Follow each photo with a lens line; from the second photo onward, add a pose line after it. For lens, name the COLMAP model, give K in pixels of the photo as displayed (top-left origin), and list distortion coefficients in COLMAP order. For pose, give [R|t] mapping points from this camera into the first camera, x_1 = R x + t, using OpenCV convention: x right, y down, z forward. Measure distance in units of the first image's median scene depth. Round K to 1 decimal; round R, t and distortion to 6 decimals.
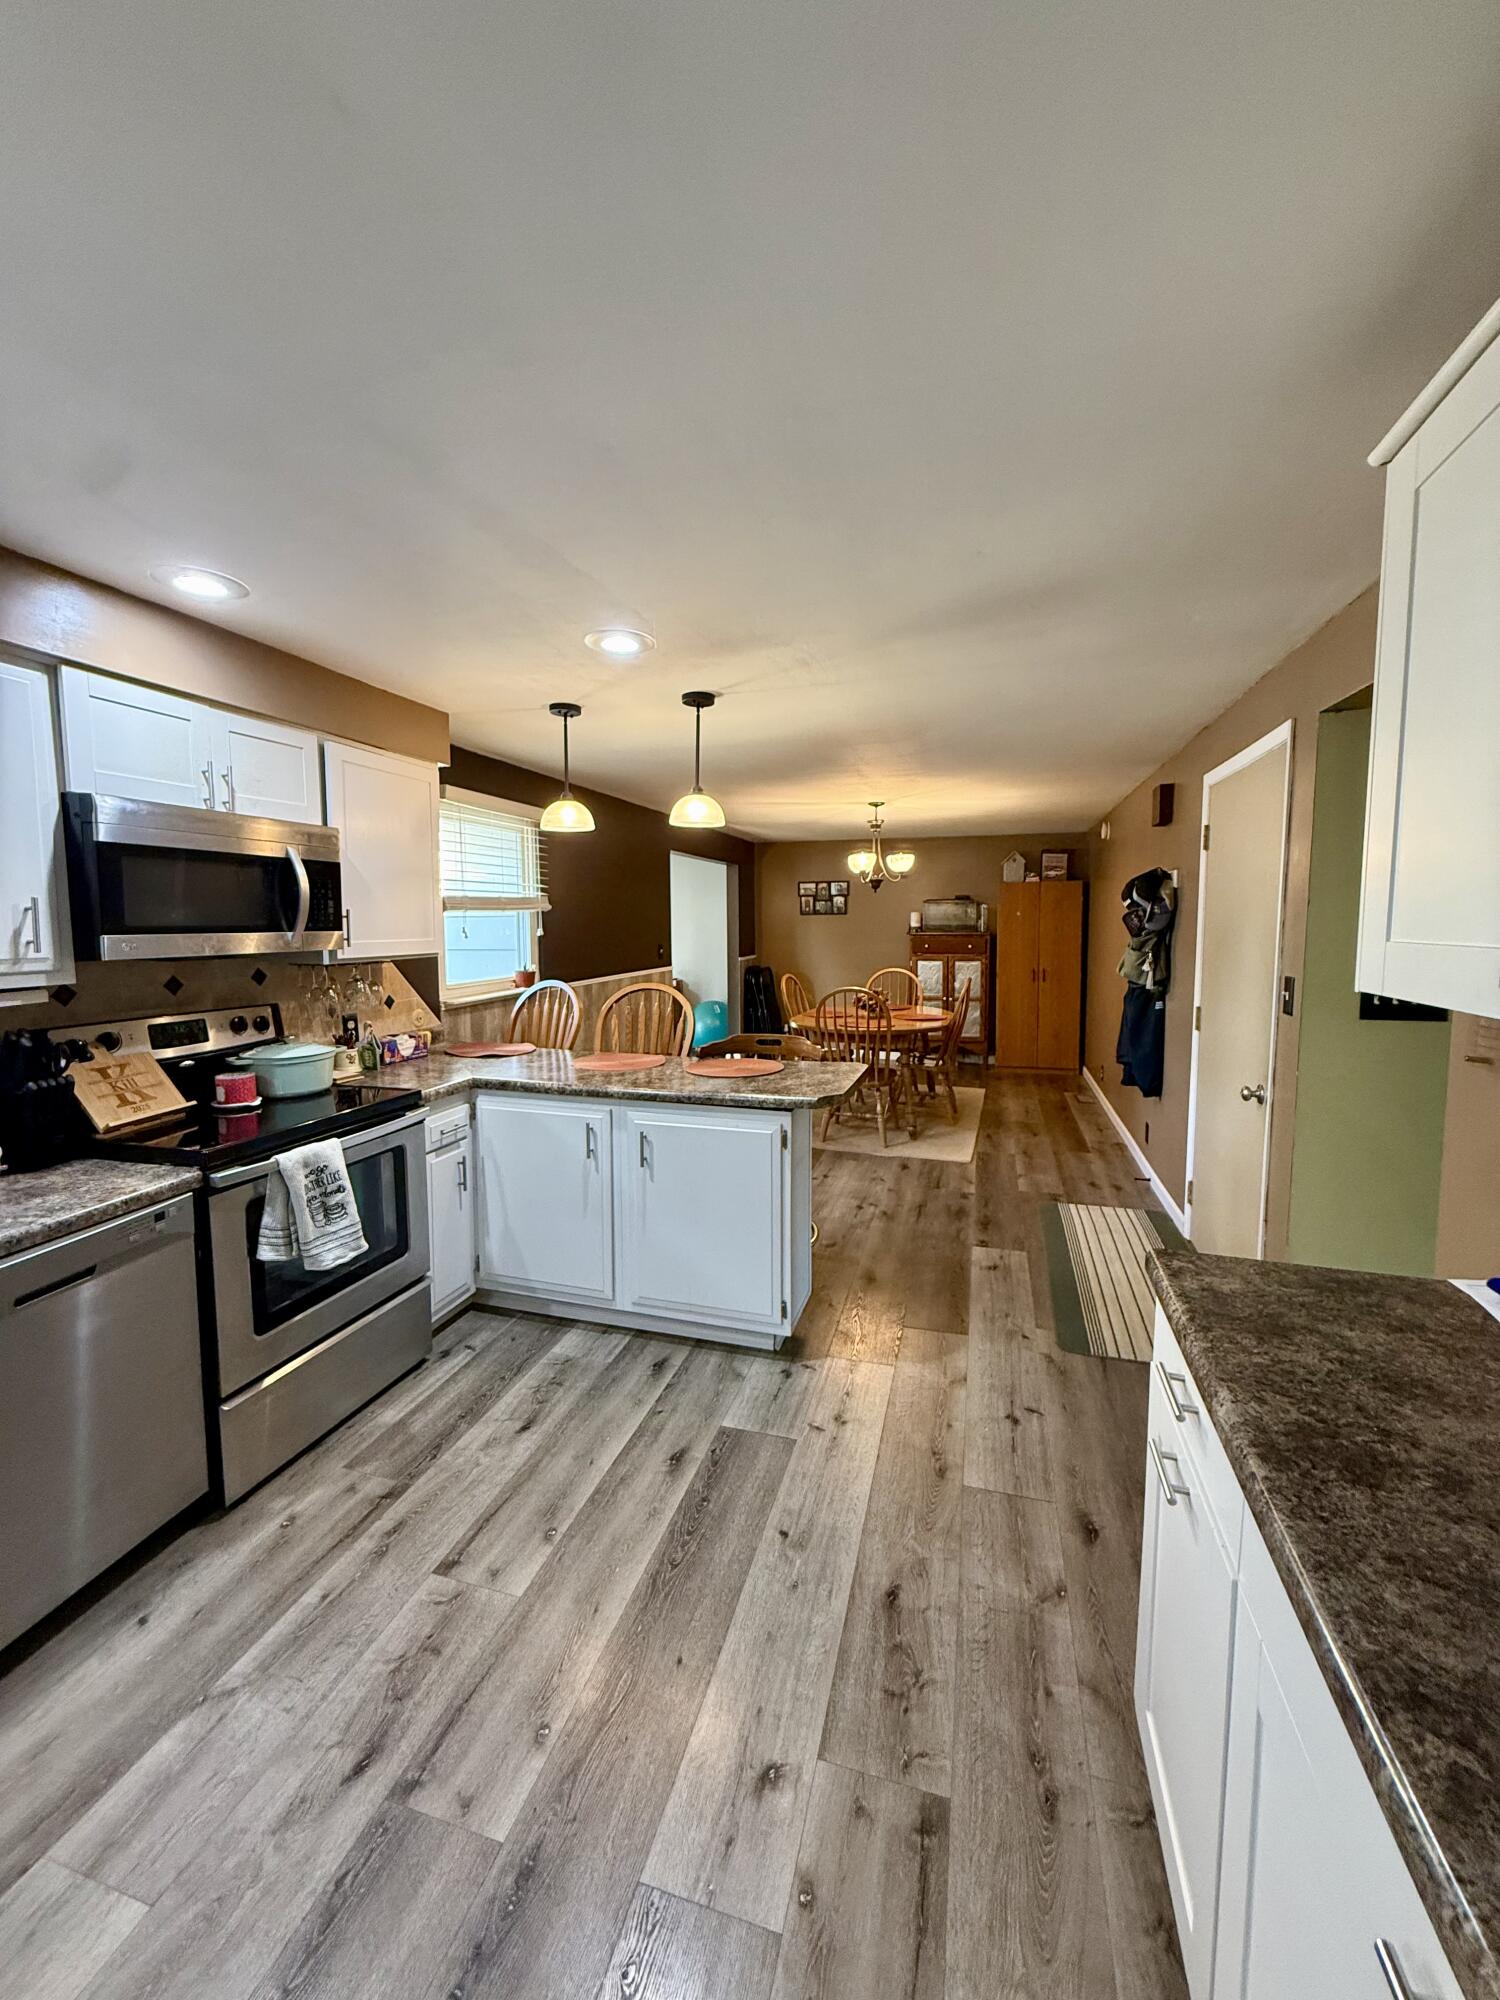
lens RADIAL K [[796.4, 0, 751.2], [0, 796.4, 991.0], [0, 0, 1]] dist [-0.000689, 0.000148]
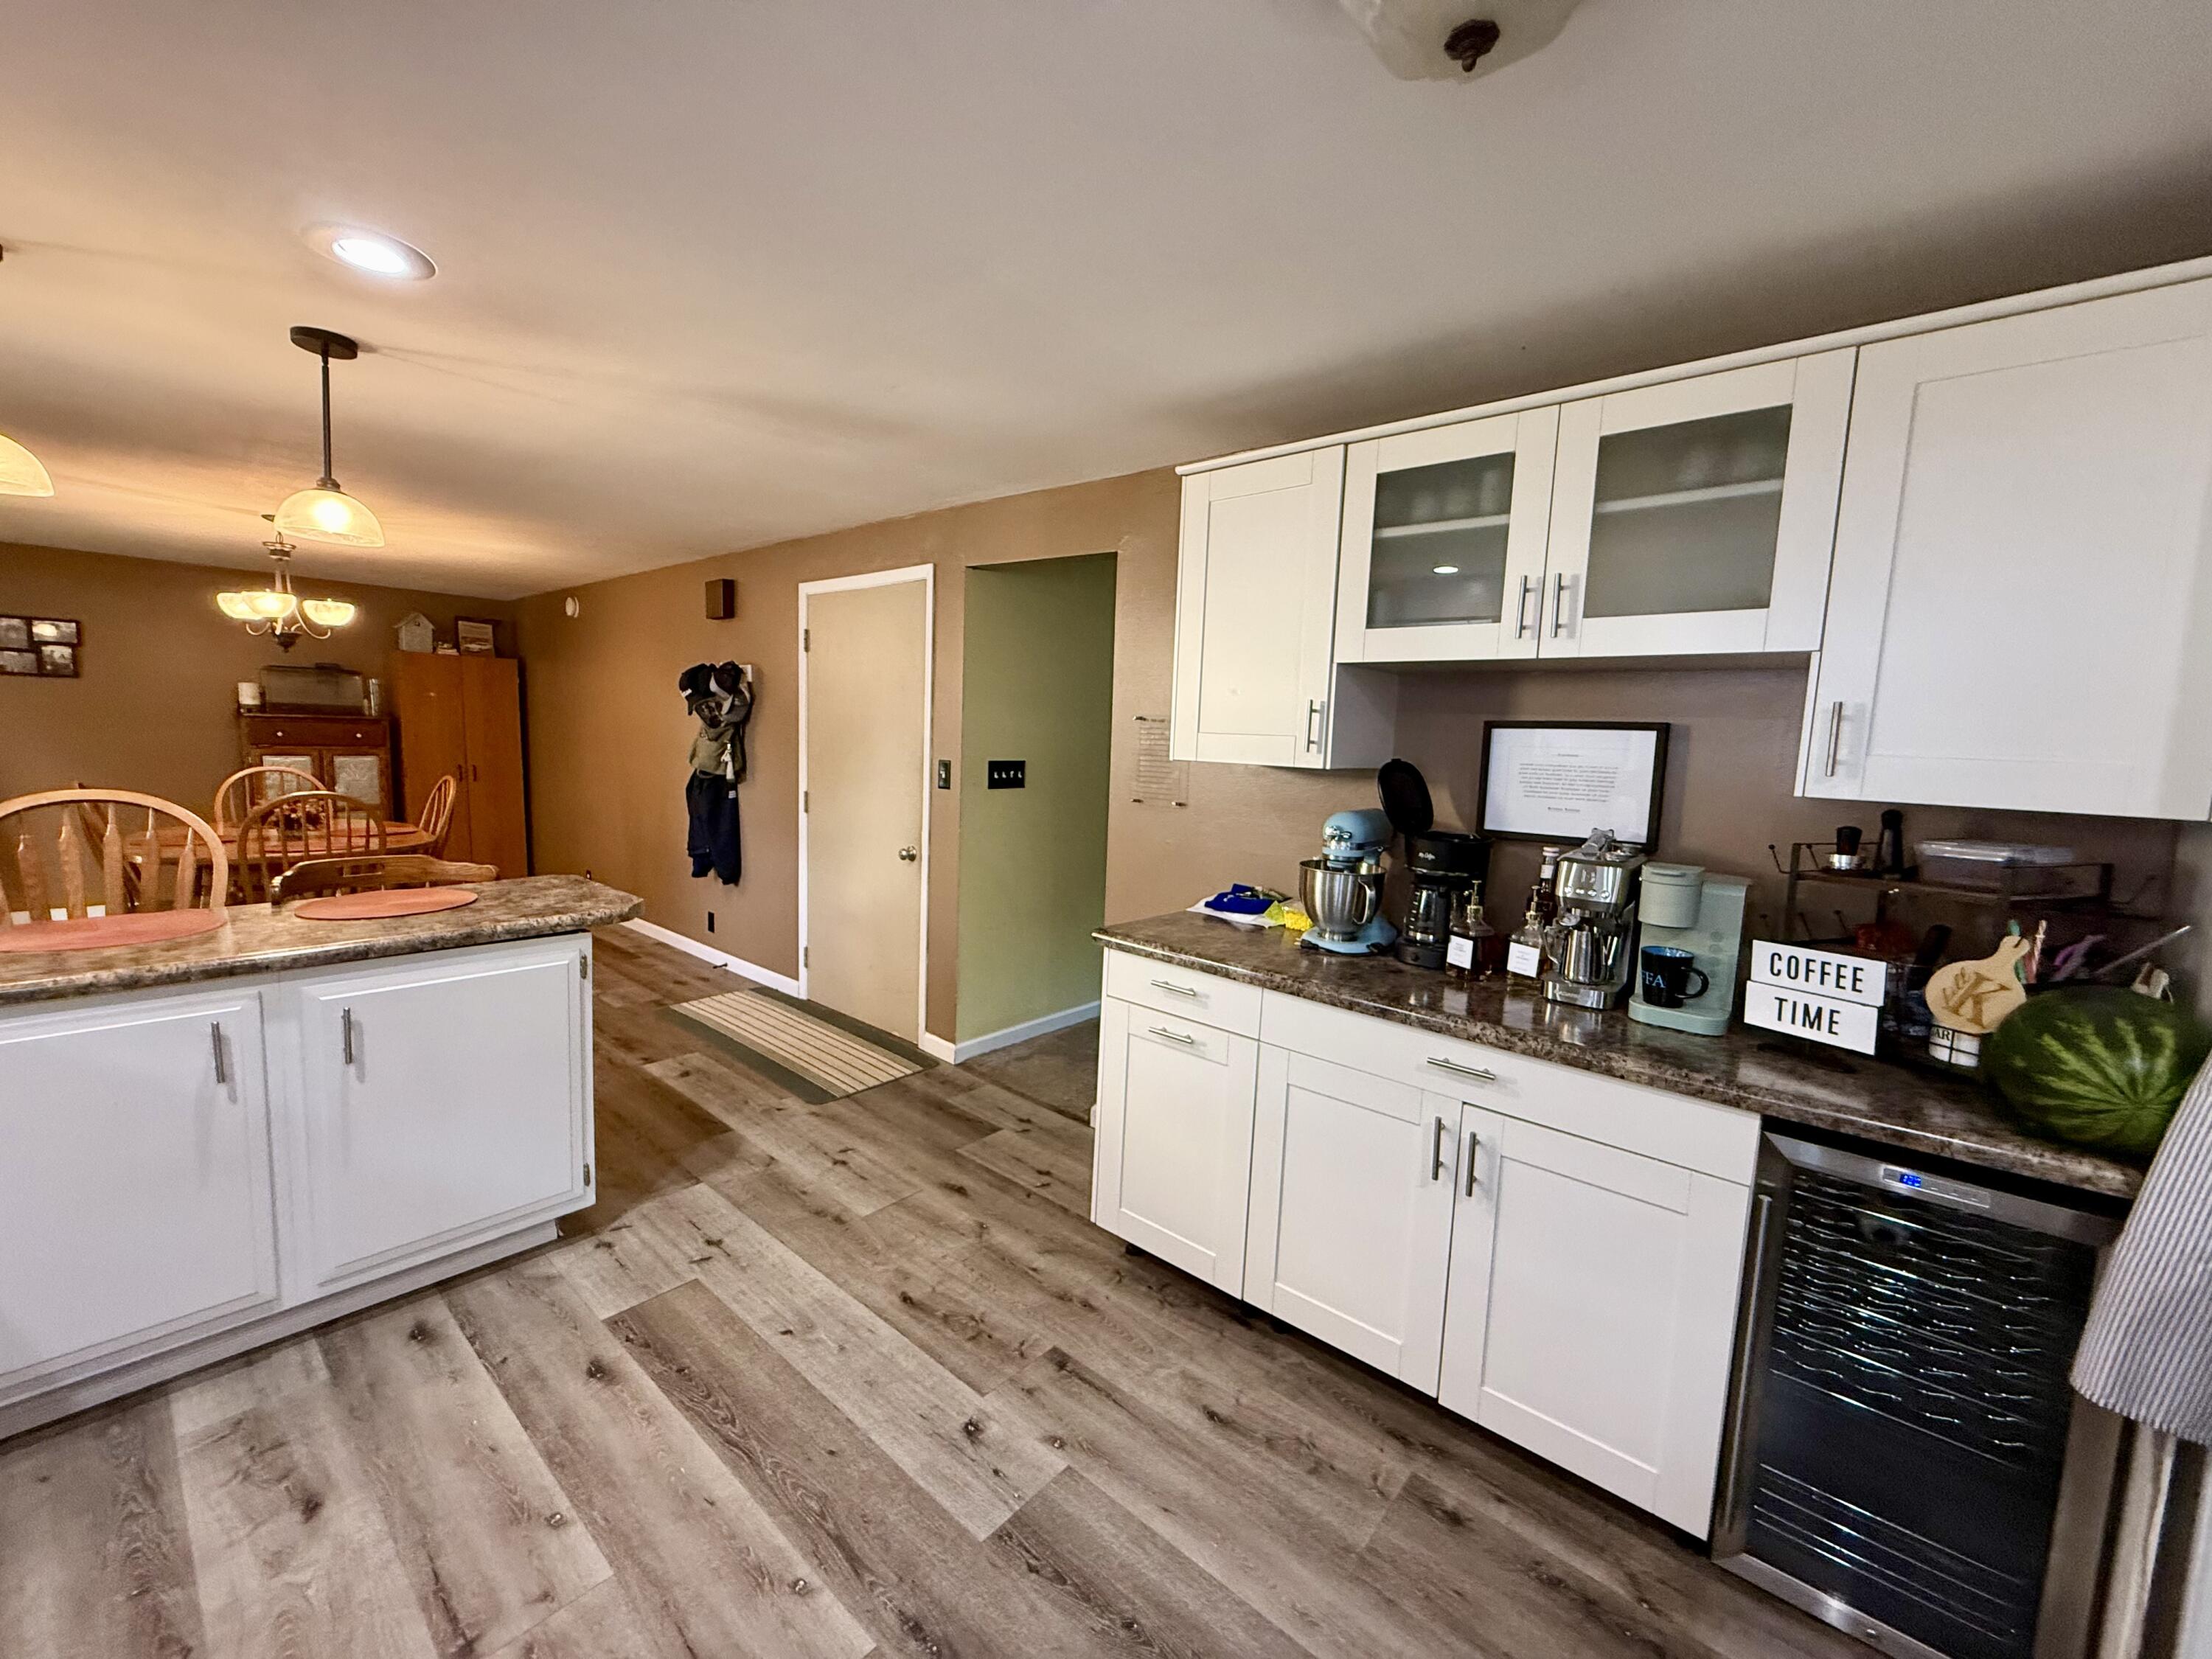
lens RADIAL K [[880.8, 0, 1097.4], [0, 880.8, 829.1], [0, 0, 1]] dist [-0.000689, 0.000148]
pose [[0.413986, -0.079601, 0.906796, -0.586238], [0.041397, 0.996785, 0.068601, 0.006794], [-0.909341, 0.009139, 0.415951, 0.159188]]
